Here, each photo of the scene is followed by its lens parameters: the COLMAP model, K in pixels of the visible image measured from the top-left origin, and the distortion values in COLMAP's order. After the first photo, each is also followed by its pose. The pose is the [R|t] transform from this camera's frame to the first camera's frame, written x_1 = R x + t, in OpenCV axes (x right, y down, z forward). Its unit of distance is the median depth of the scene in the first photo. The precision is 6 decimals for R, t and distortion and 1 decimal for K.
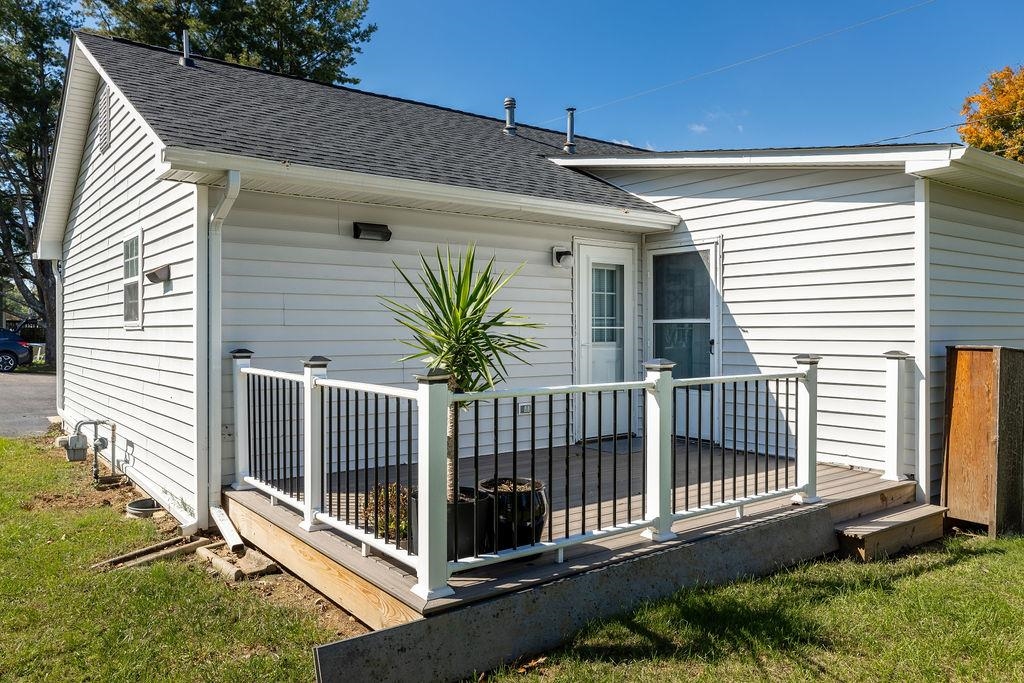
lens RADIAL K [[838.4, 0, 512.0], [0, 838.4, 341.5], [0, 0, 1]] dist [-0.001437, 0.003139]
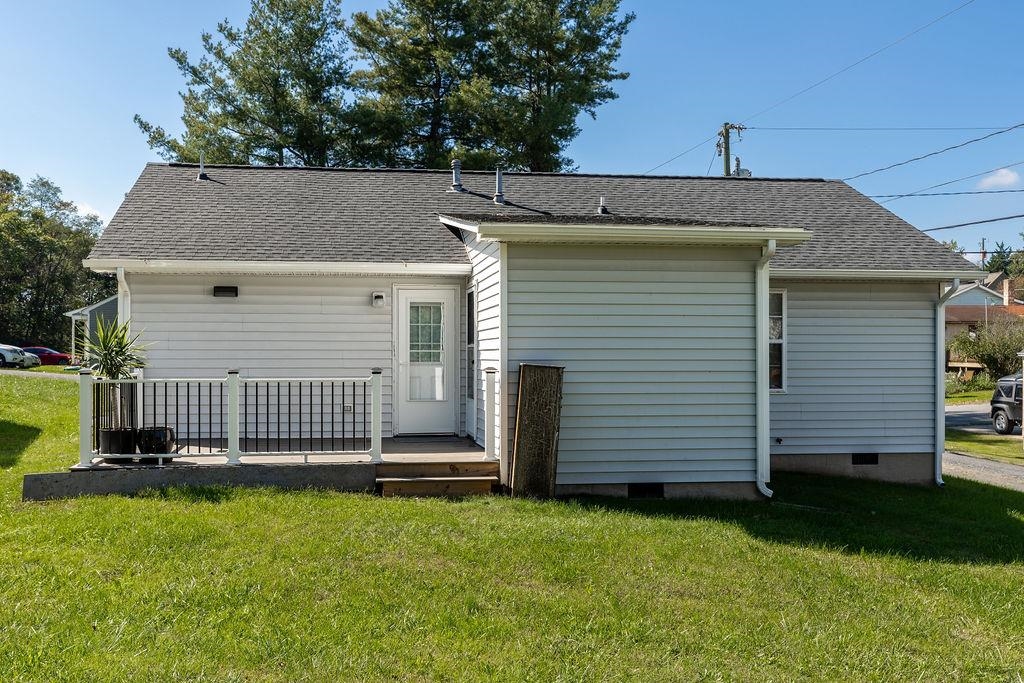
lens RADIAL K [[1436.4, 0, 512.0], [0, 1436.4, 341.5], [0, 0, 1]] dist [0.147994, -0.001098]
pose [[0.803218, -0.006799, -0.595647, 1.667415], [-0.009391, 0.999666, -0.024074, 0.023951], [0.595612, 0.024930, 0.802886, -0.785291]]
